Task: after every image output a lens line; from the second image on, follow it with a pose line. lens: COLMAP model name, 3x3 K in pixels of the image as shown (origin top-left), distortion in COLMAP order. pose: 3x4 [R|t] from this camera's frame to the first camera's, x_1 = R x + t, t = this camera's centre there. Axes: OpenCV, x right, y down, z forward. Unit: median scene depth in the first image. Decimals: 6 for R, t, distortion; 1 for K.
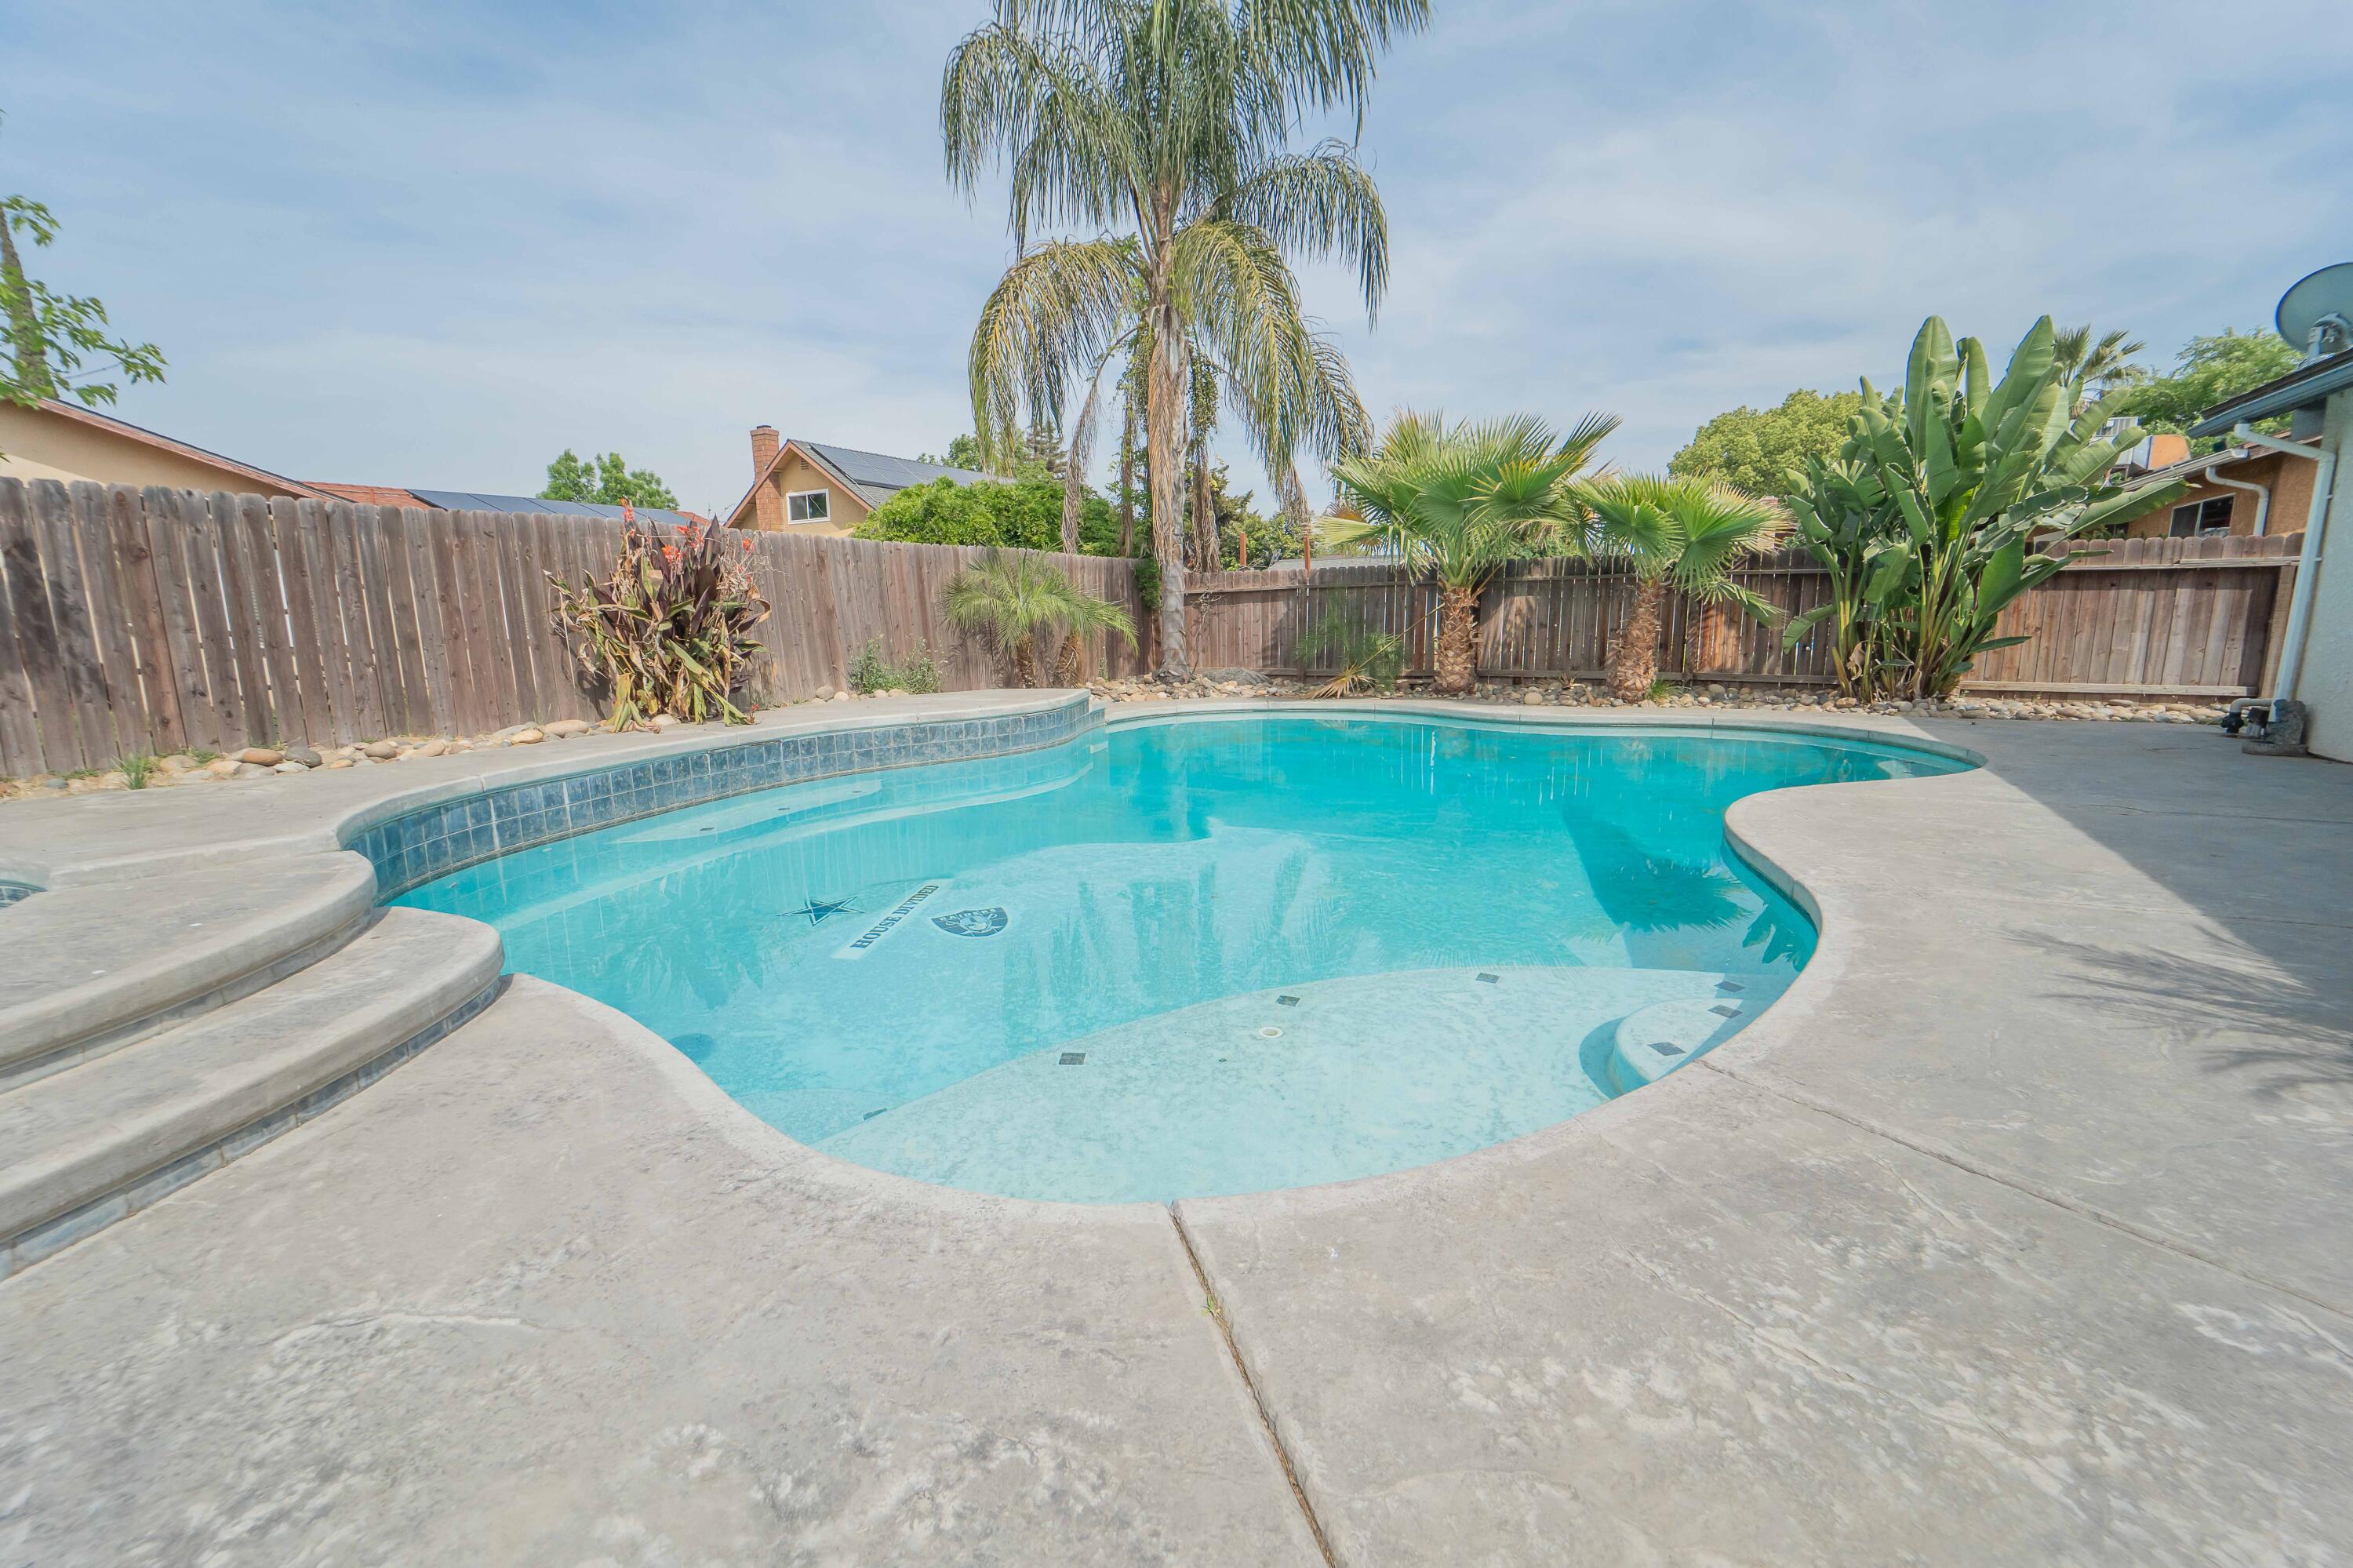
lens RADIAL K [[954.5, 0, 1183.4], [0, 954.5, 788.0], [0, 0, 1]] dist [-0.017748, -0.000161]
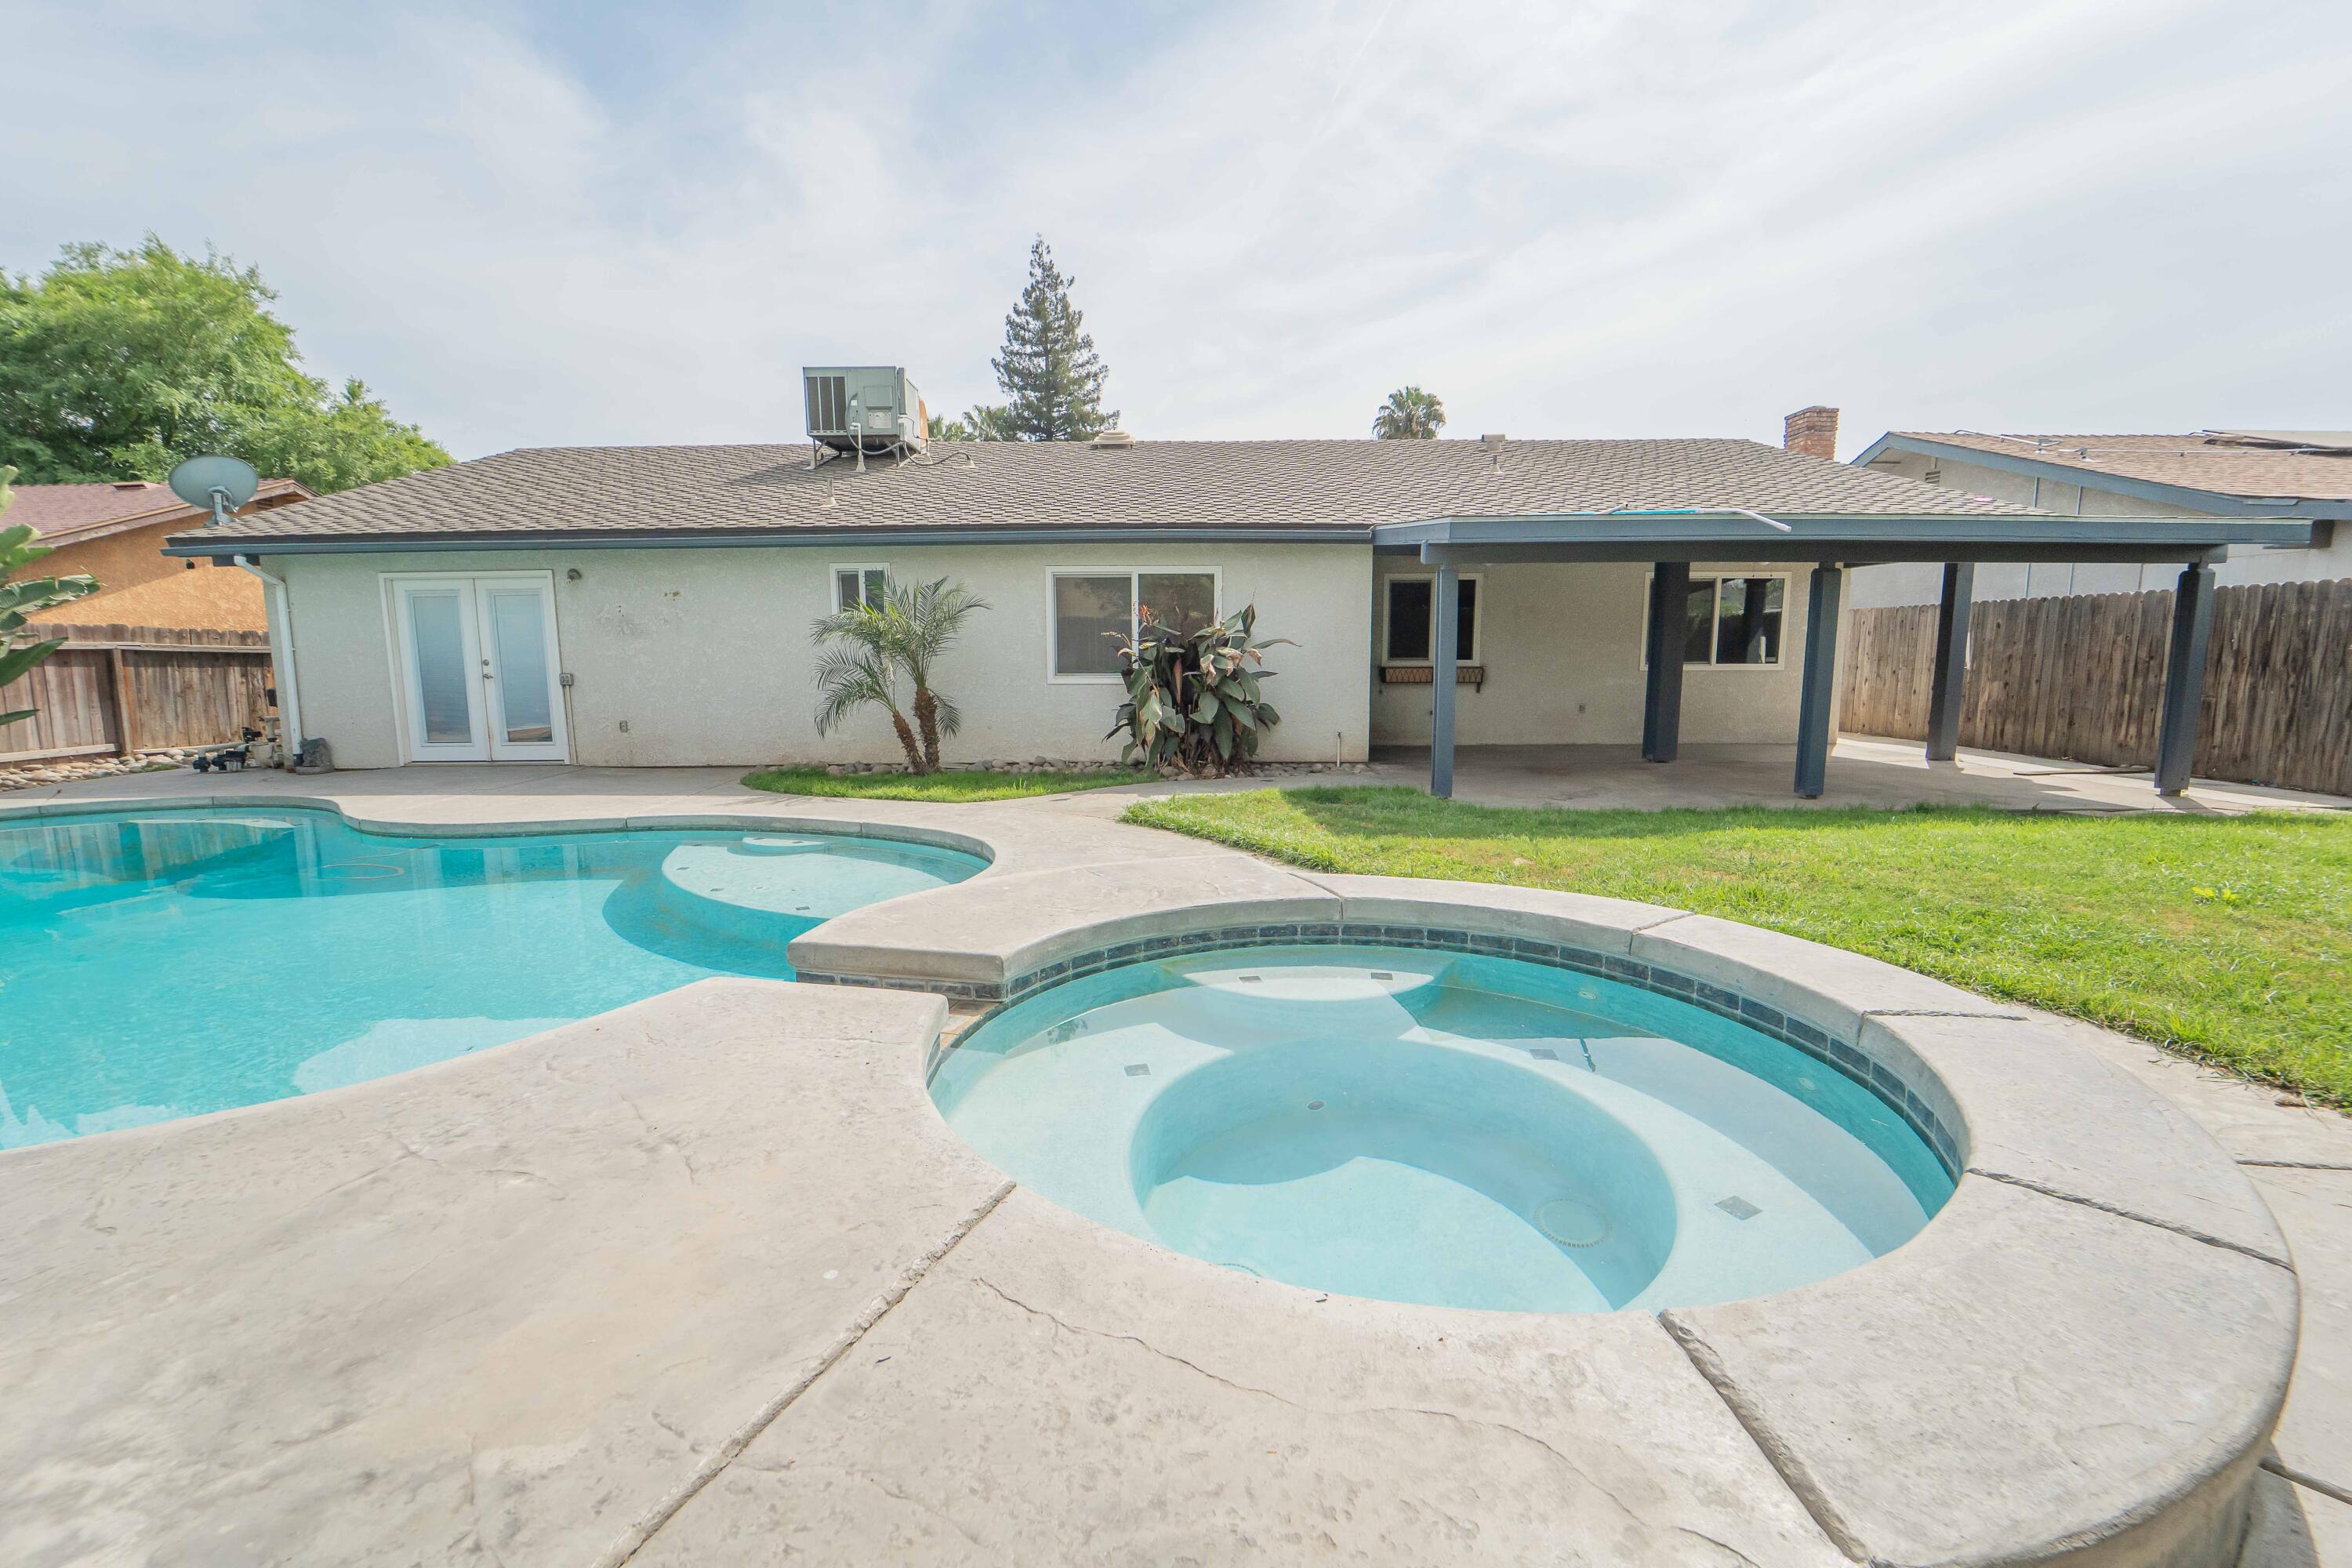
lens RADIAL K [[972.1, 0, 1192.6], [0, 972.1, 785.8], [0, 0, 1]] dist [-0.020482, 0.000017]
pose [[-0.485549, -0.104021, 0.867999, -0.563658], [0.169840, 0.962753, 0.210382, -0.059096], [-0.857553, 0.249572, -0.449797, 0.269637]]
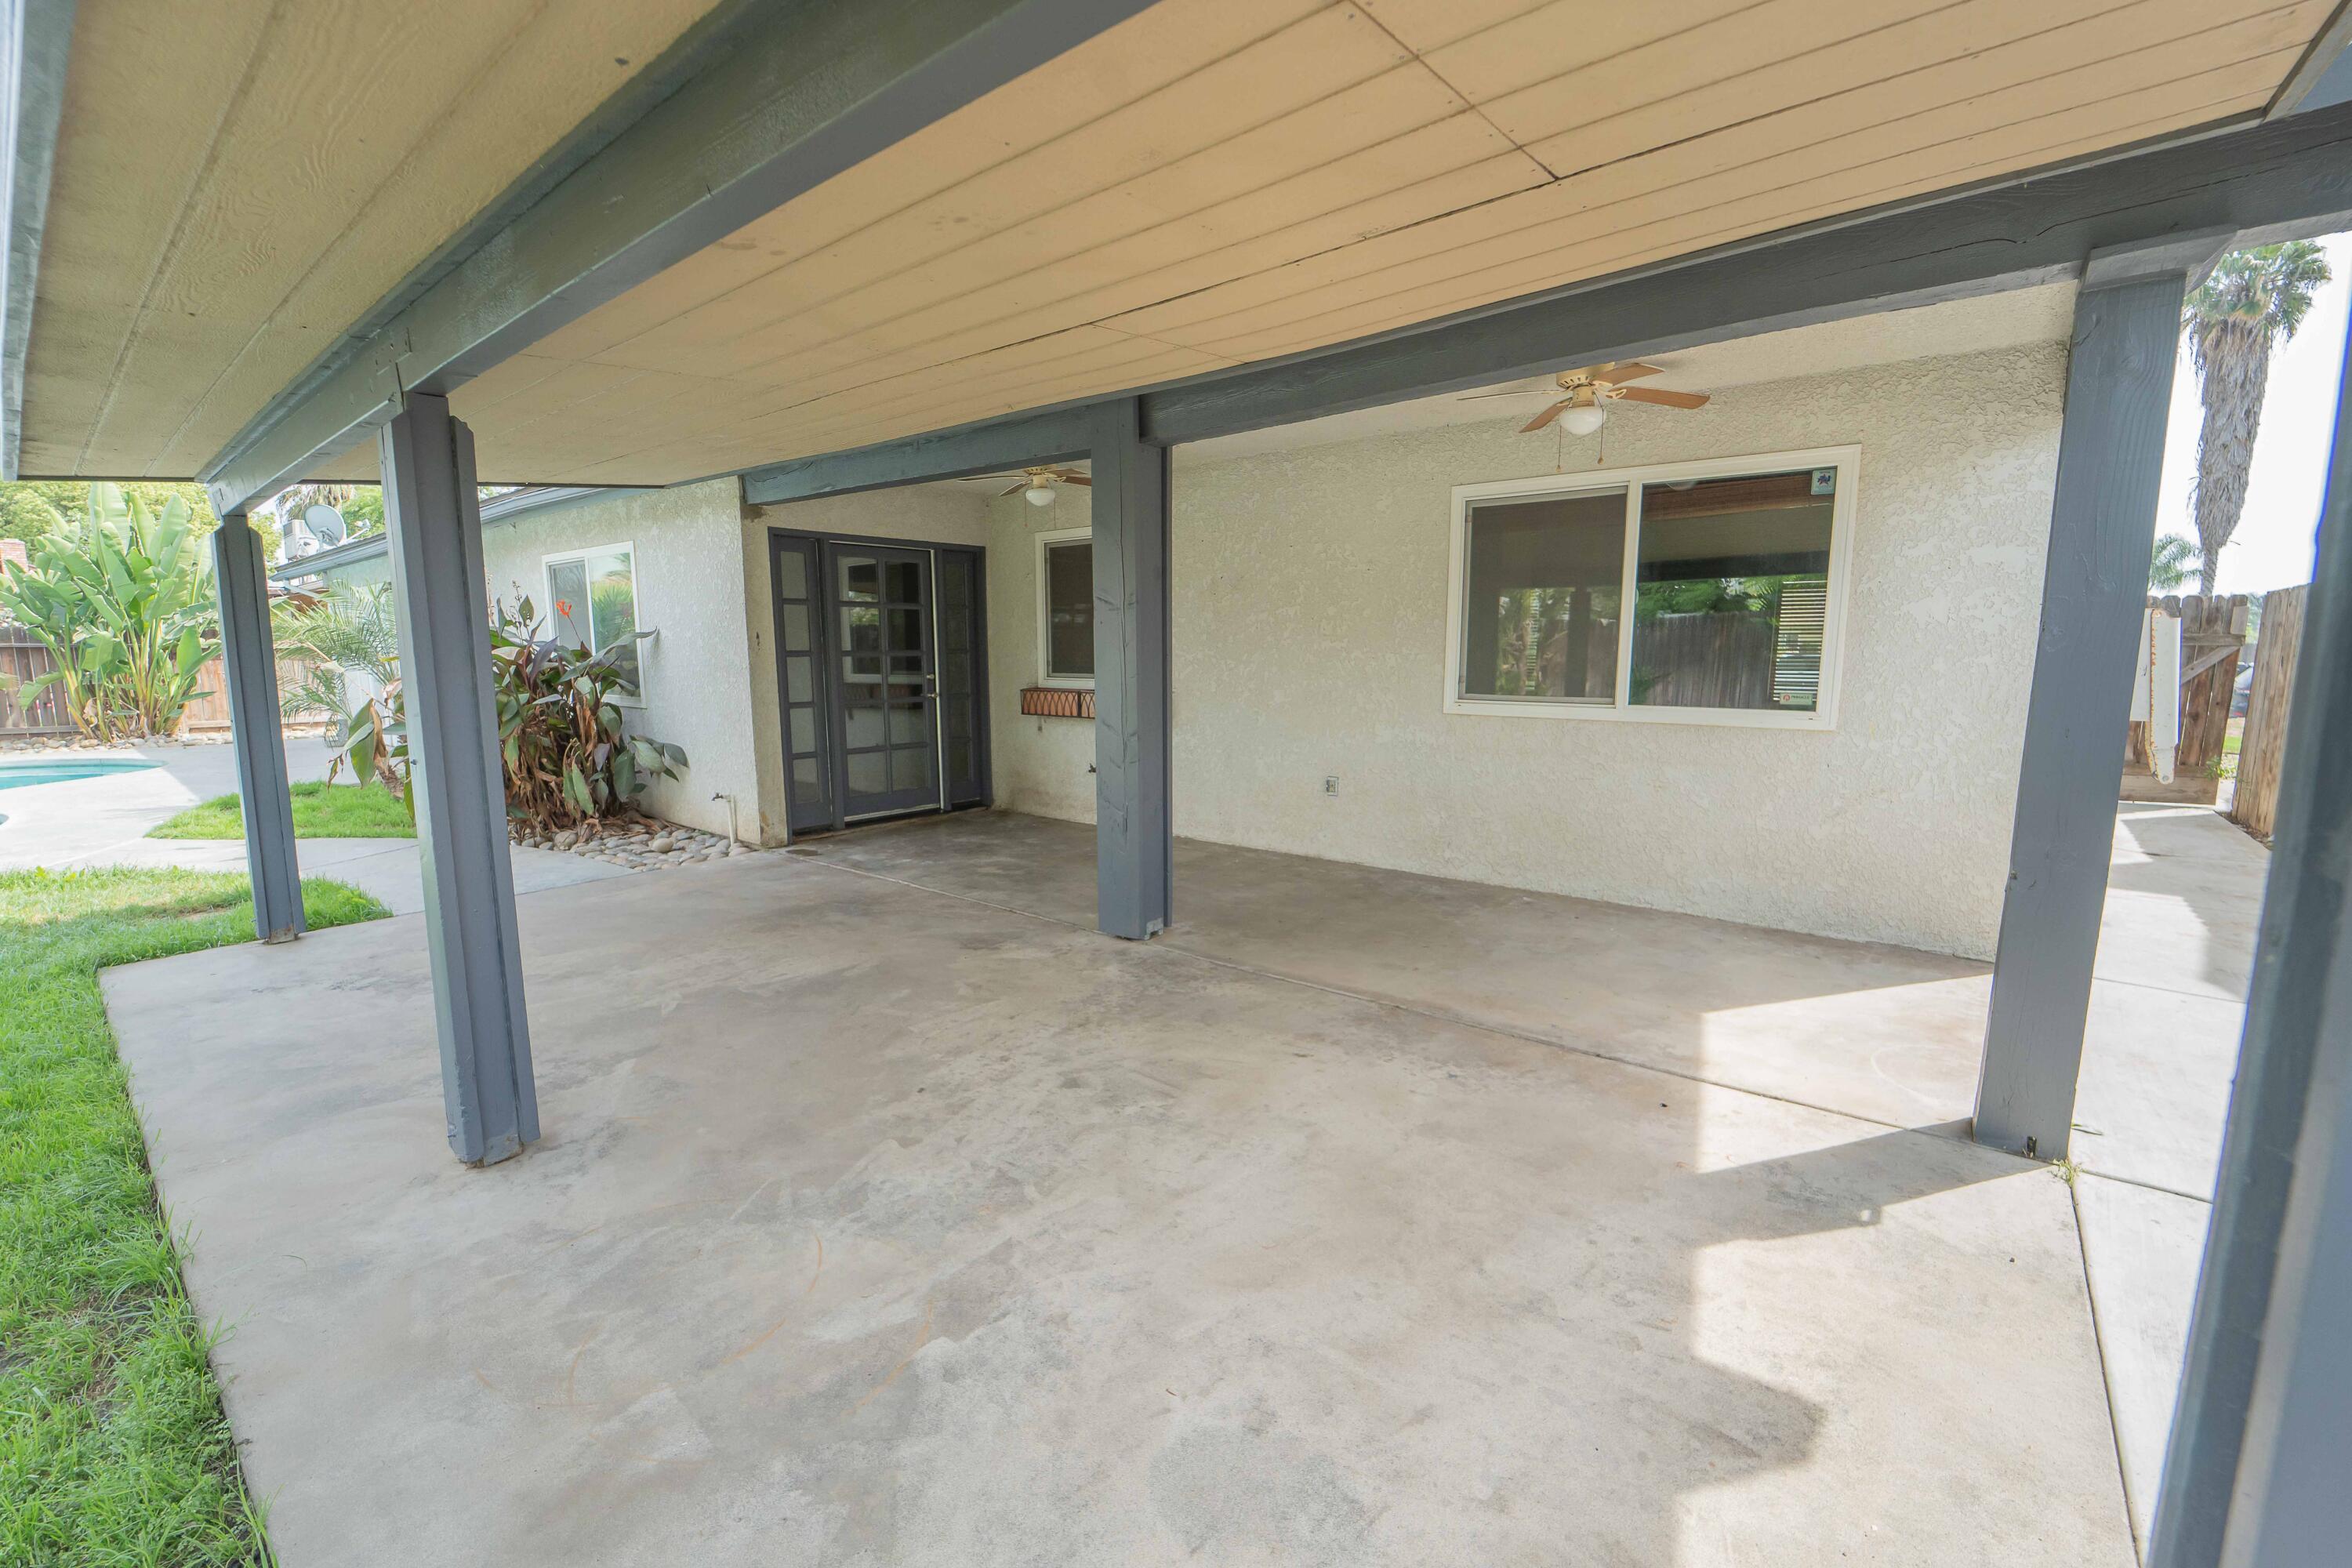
lens RADIAL K [[978.3, 0, 1171.6], [0, 978.3, 779.5], [0, 0, 1]] dist [-0.020610, 0.002533]
pose [[0.175646, -0.114646, 0.977755, -0.338162], [0.175080, 0.981001, 0.083575, 0.105854], [-0.968760, 0.156506, 0.192381, -0.683861]]
